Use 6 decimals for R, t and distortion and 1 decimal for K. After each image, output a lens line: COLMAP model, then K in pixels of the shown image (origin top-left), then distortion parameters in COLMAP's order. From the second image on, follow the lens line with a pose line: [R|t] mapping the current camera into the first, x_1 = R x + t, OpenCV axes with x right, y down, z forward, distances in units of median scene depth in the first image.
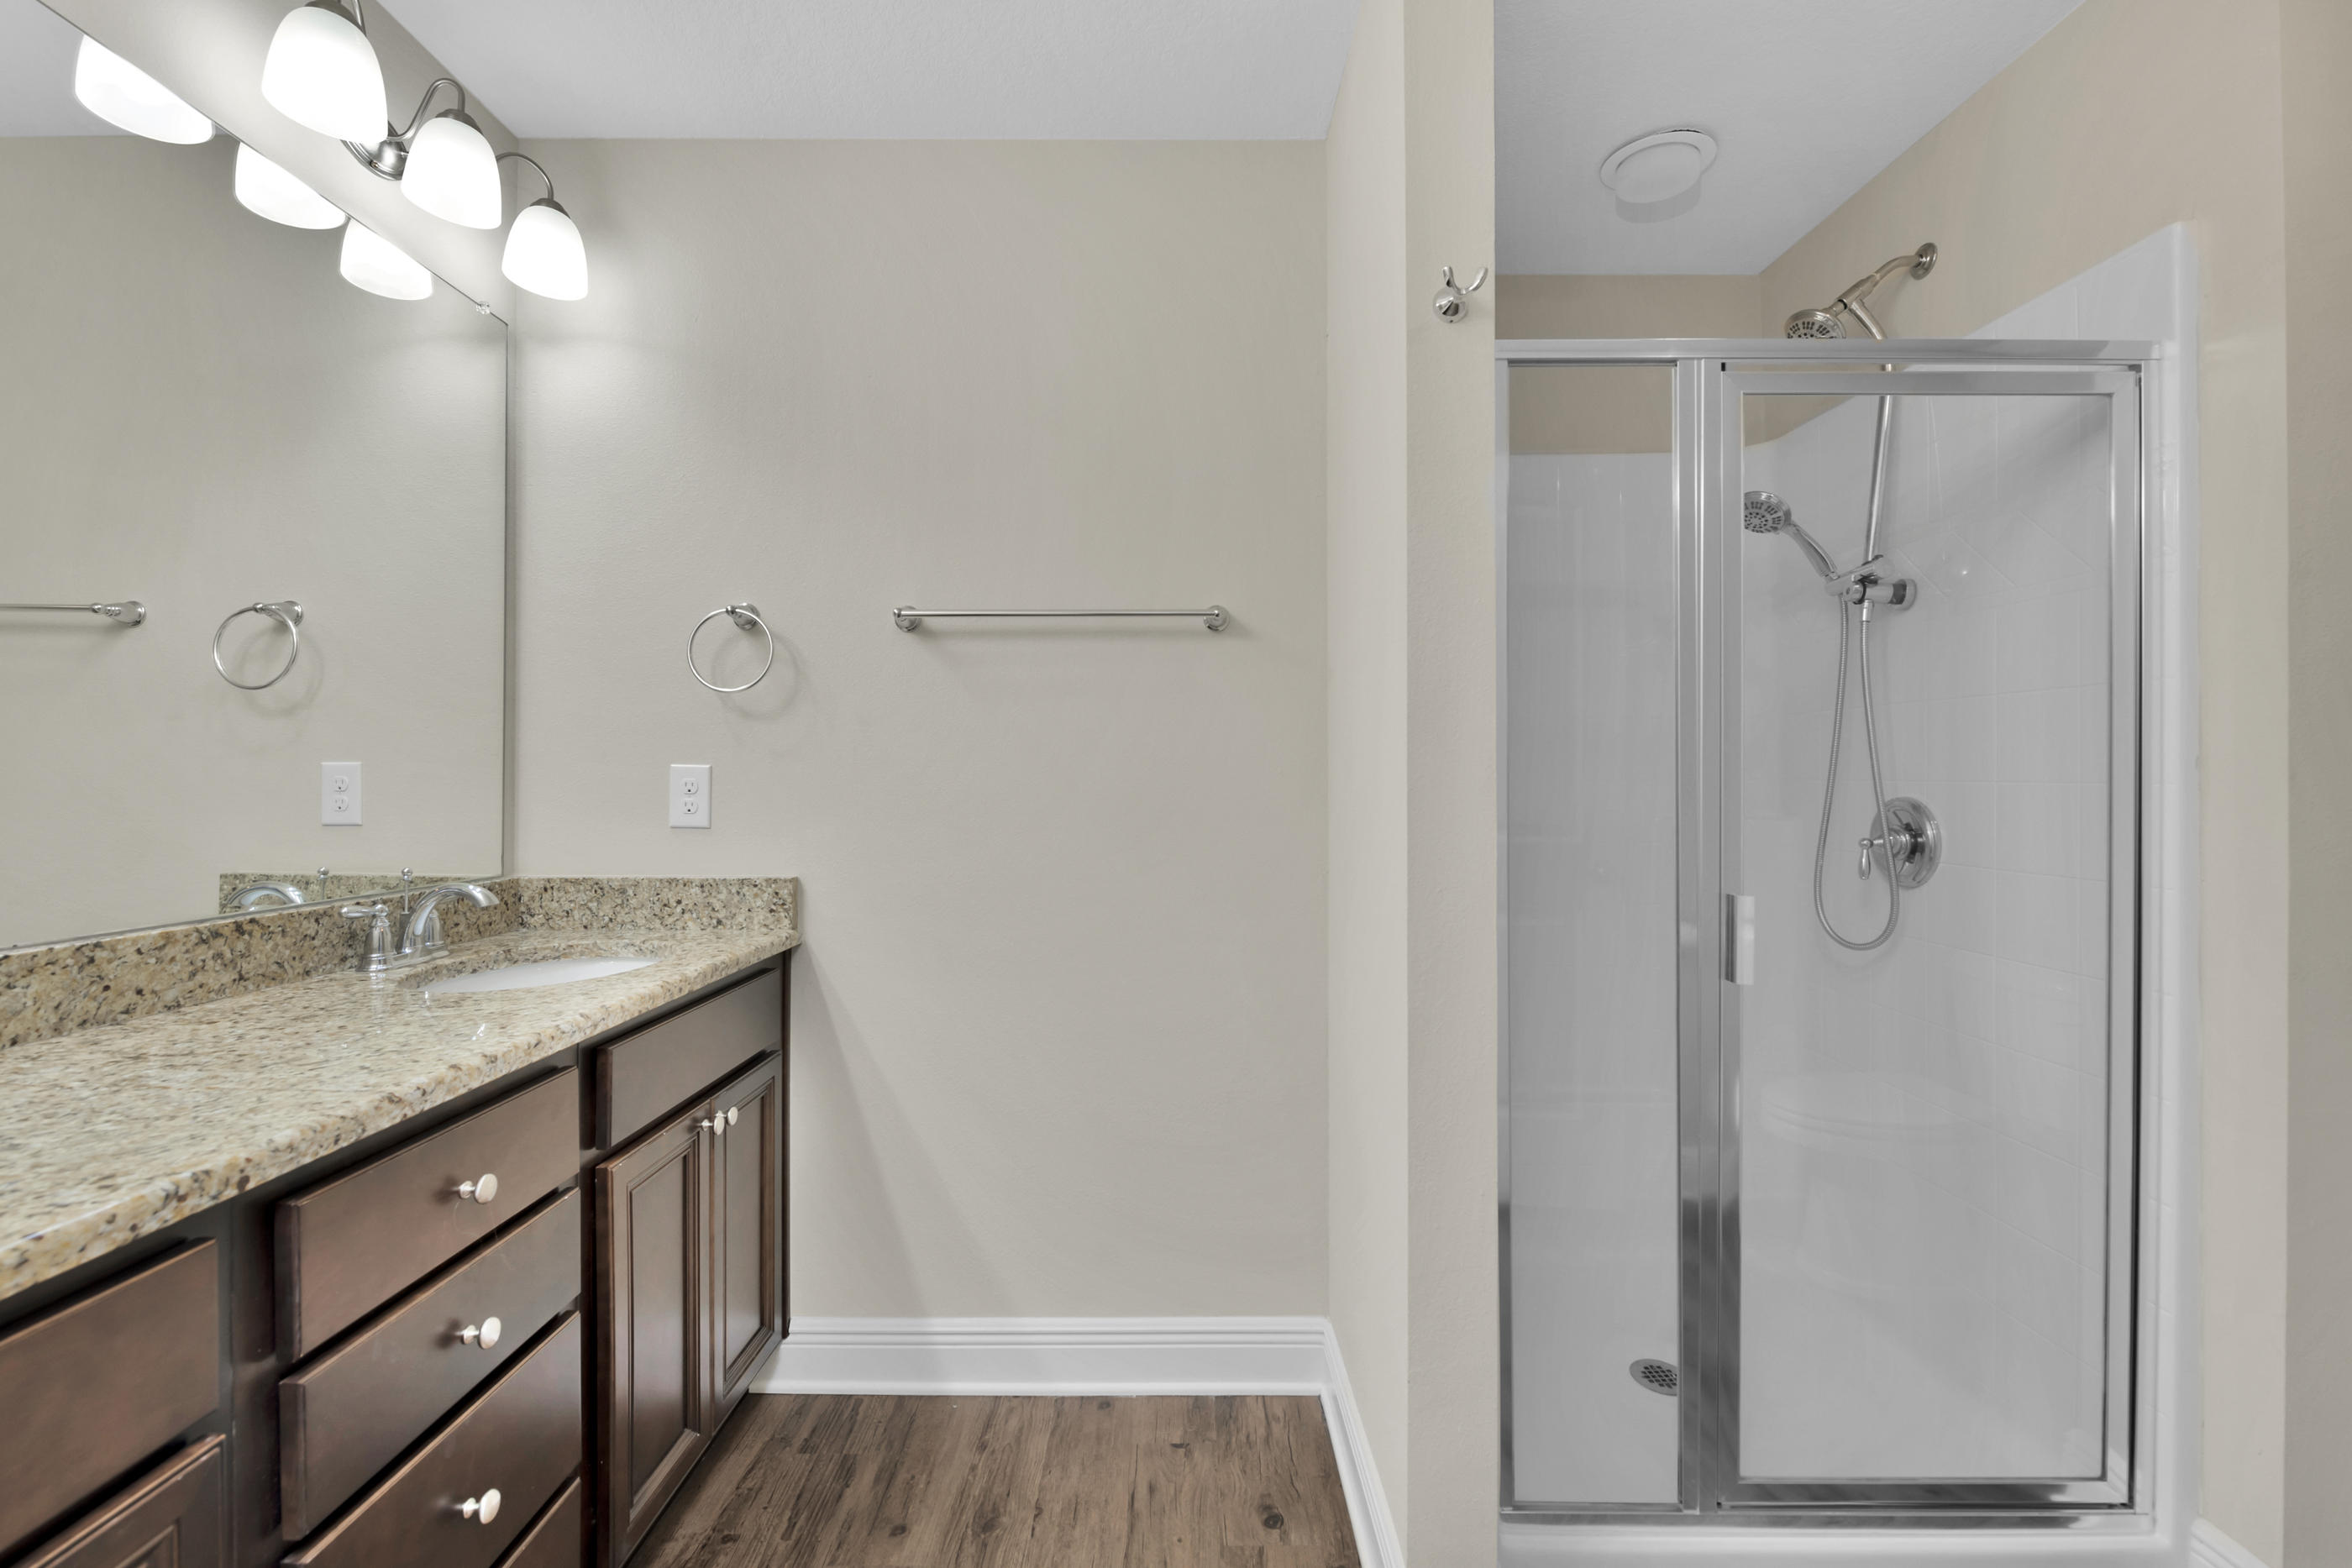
lens RADIAL K [[977.0, 0, 1181.4], [0, 977.0, 784.7], [0, 0, 1]] dist [0.002651, -0.005309]
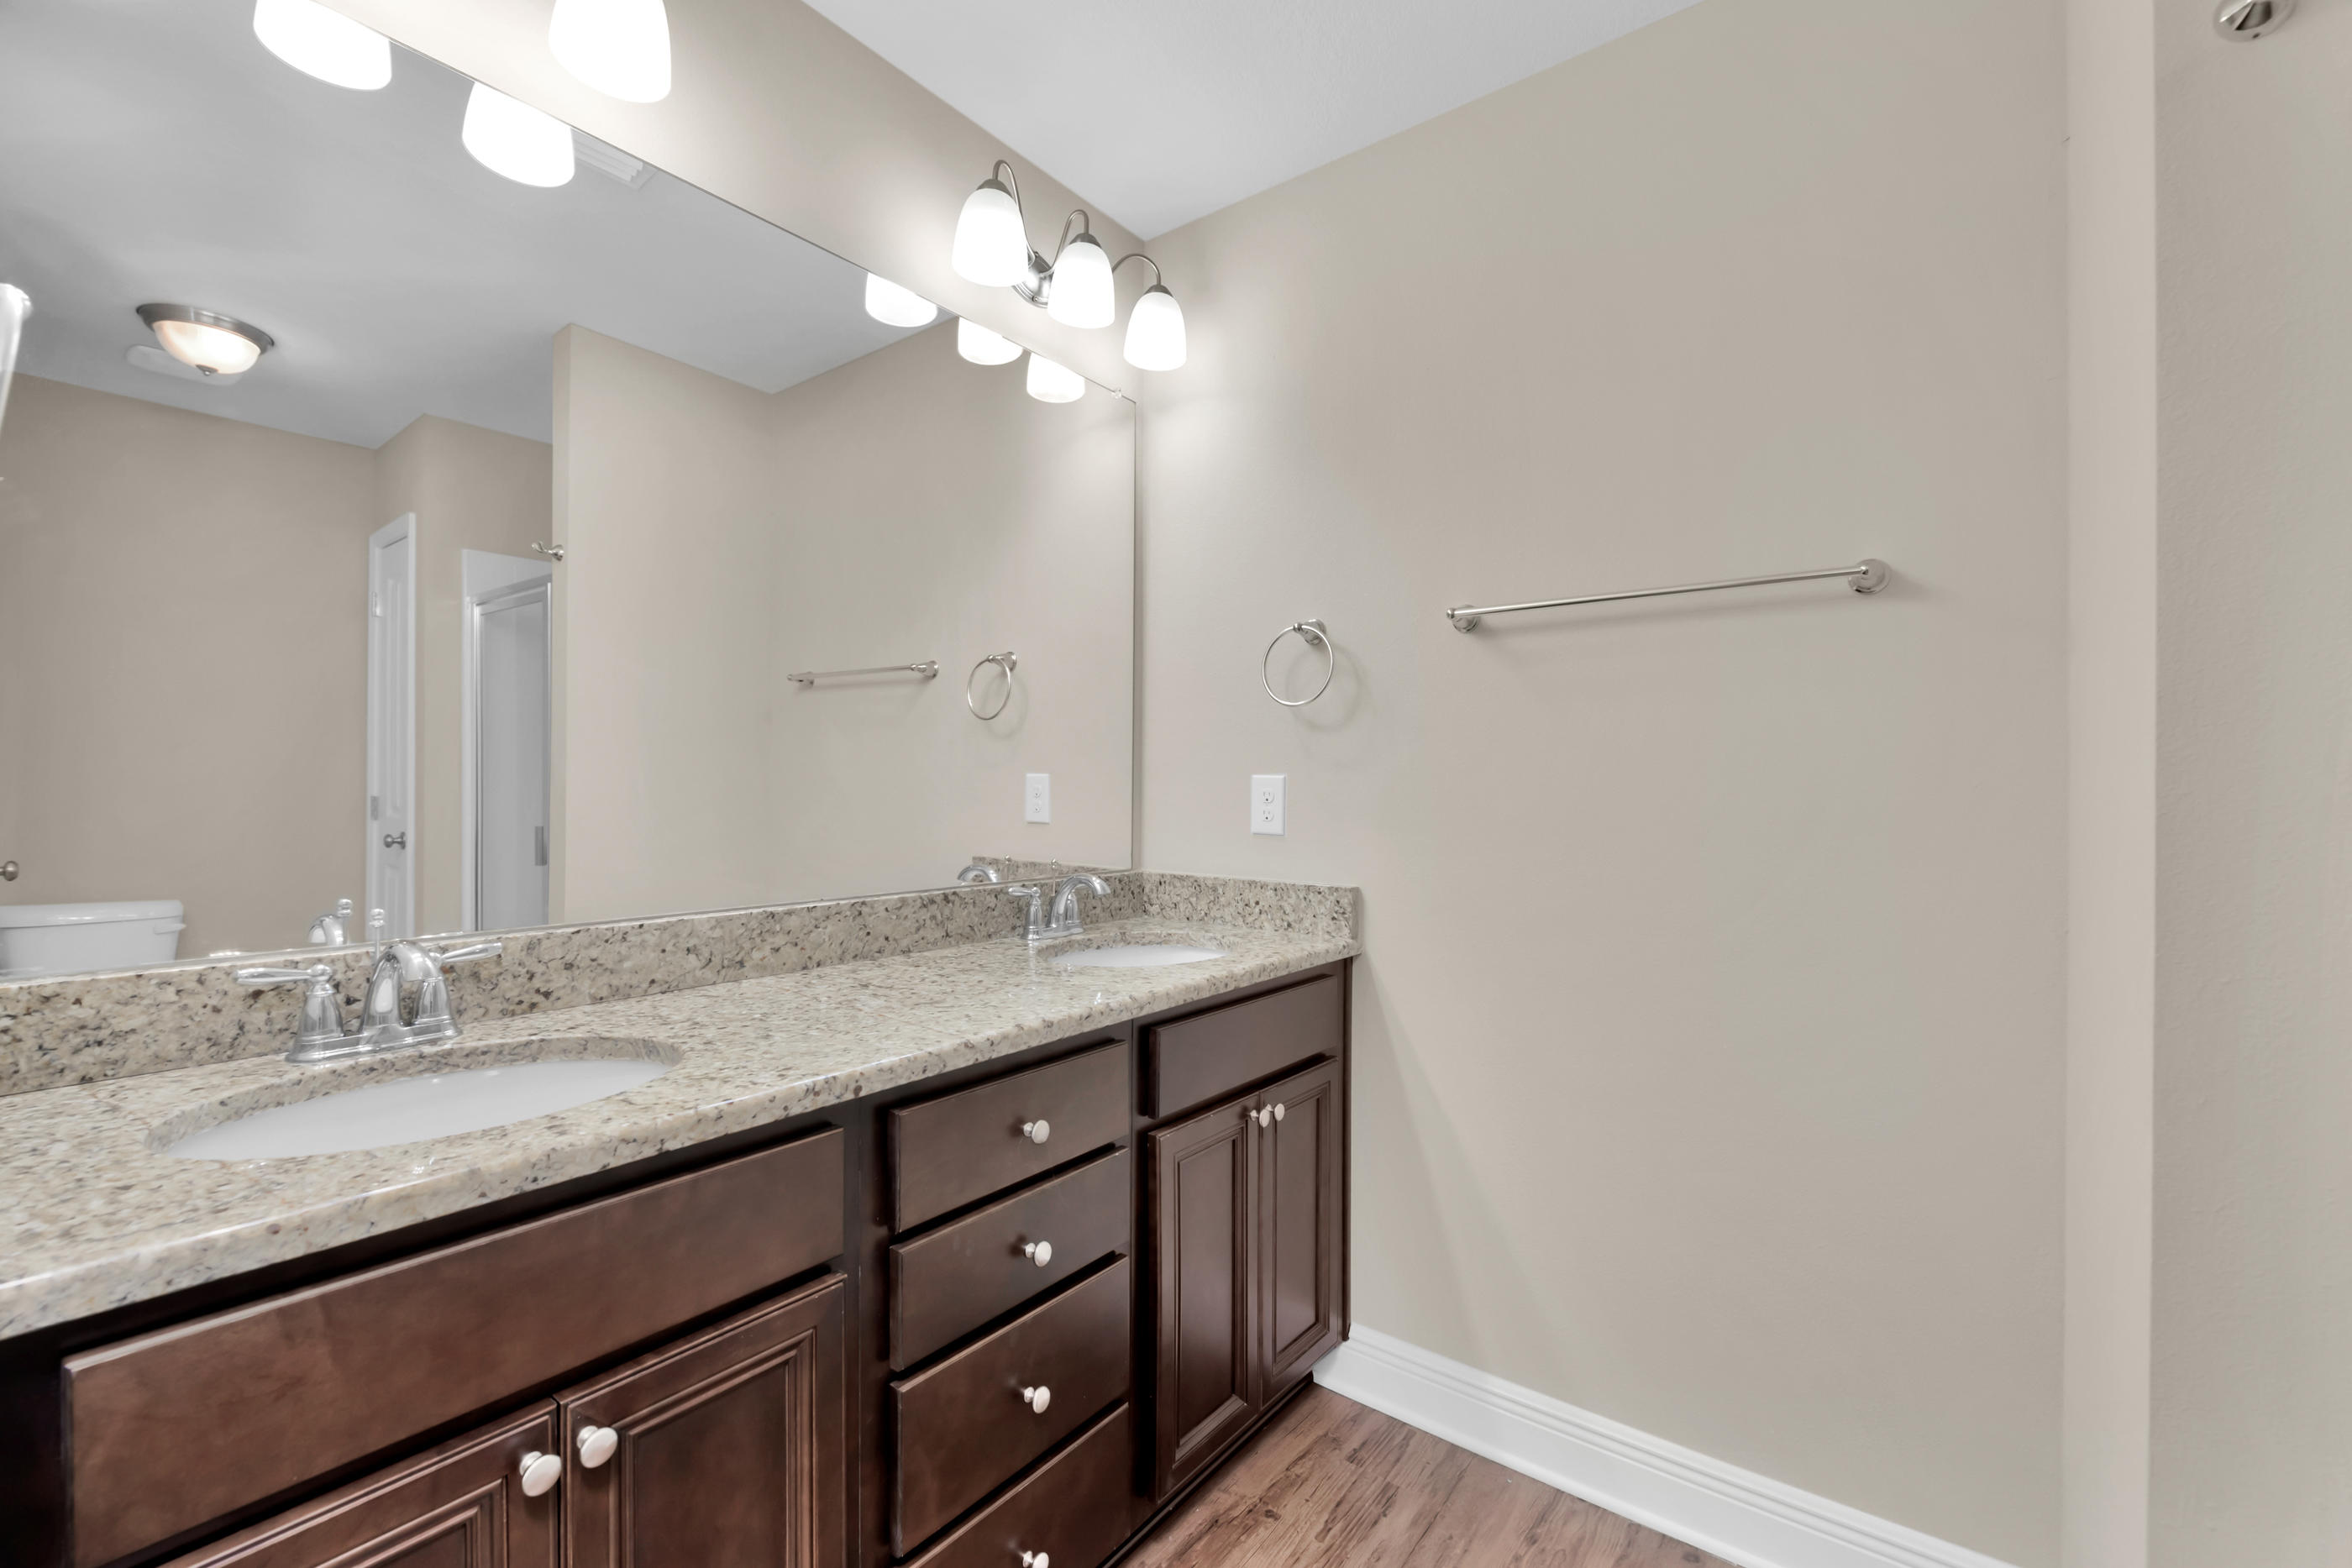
lens RADIAL K [[994.3, 0, 1173.0], [0, 994.3, 795.8], [0, 0, 1]] dist [0.004239, -0.006775]
pose [[0.786010, 0.010181, -0.618131, 0.110389], [-0.009177, 0.999946, 0.004801, -0.003128], [0.618146, 0.001899, 0.786061, 0.098148]]
